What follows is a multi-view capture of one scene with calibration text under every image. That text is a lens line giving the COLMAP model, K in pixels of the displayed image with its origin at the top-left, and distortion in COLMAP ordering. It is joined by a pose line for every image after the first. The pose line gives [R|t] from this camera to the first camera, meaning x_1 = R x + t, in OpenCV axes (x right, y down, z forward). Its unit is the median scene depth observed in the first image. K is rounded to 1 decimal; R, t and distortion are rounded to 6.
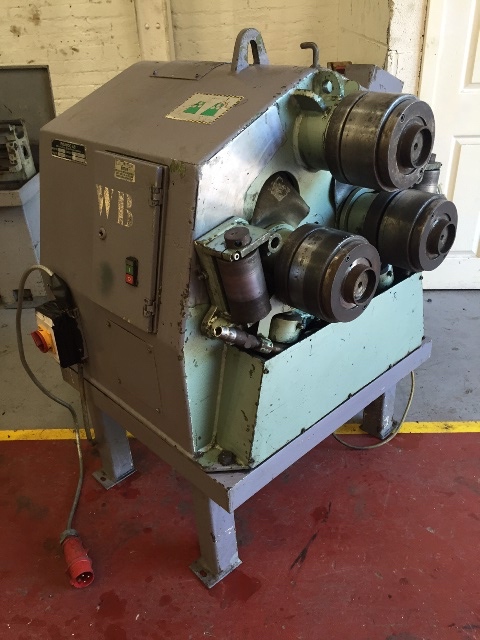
lens RADIAL K [[545.0, 0, 240.0], [0, 545.0, 320.0], [0, 0, 1]] dist [0.080994, -0.129099]
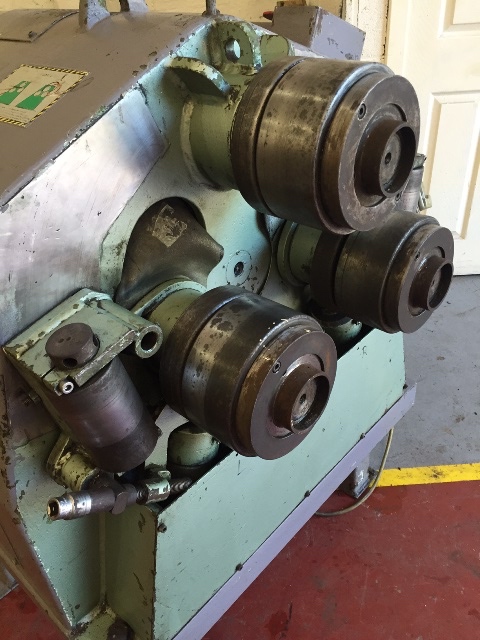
lens RADIAL K [[545.0, 0, 240.0], [0, 545.0, 320.0], [0, 0, 1]] dist [0.080994, -0.129099]
pose [[0.997583, -0.057510, 0.038992, 0.124220], [0.054059, 0.994963, 0.084416, -0.186230], [-0.043651, -0.082104, 0.995667, 0.394207]]
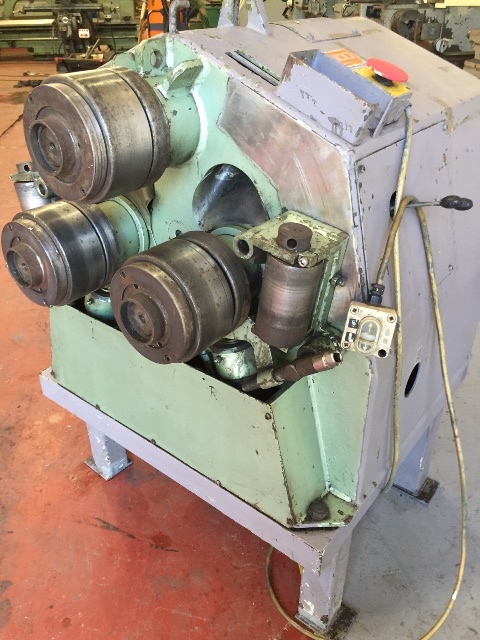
lens RADIAL K [[545.0, 0, 240.0], [0, 545.0, 320.0], [0, 0, 1]] dist [0.080994, -0.129099]
pose [[0.144299, 0.559472, -0.816192, 0.986203], [-0.493291, 0.755698, 0.430794, -0.526516], [0.857812, 0.340457, 0.385029, 0.905756]]
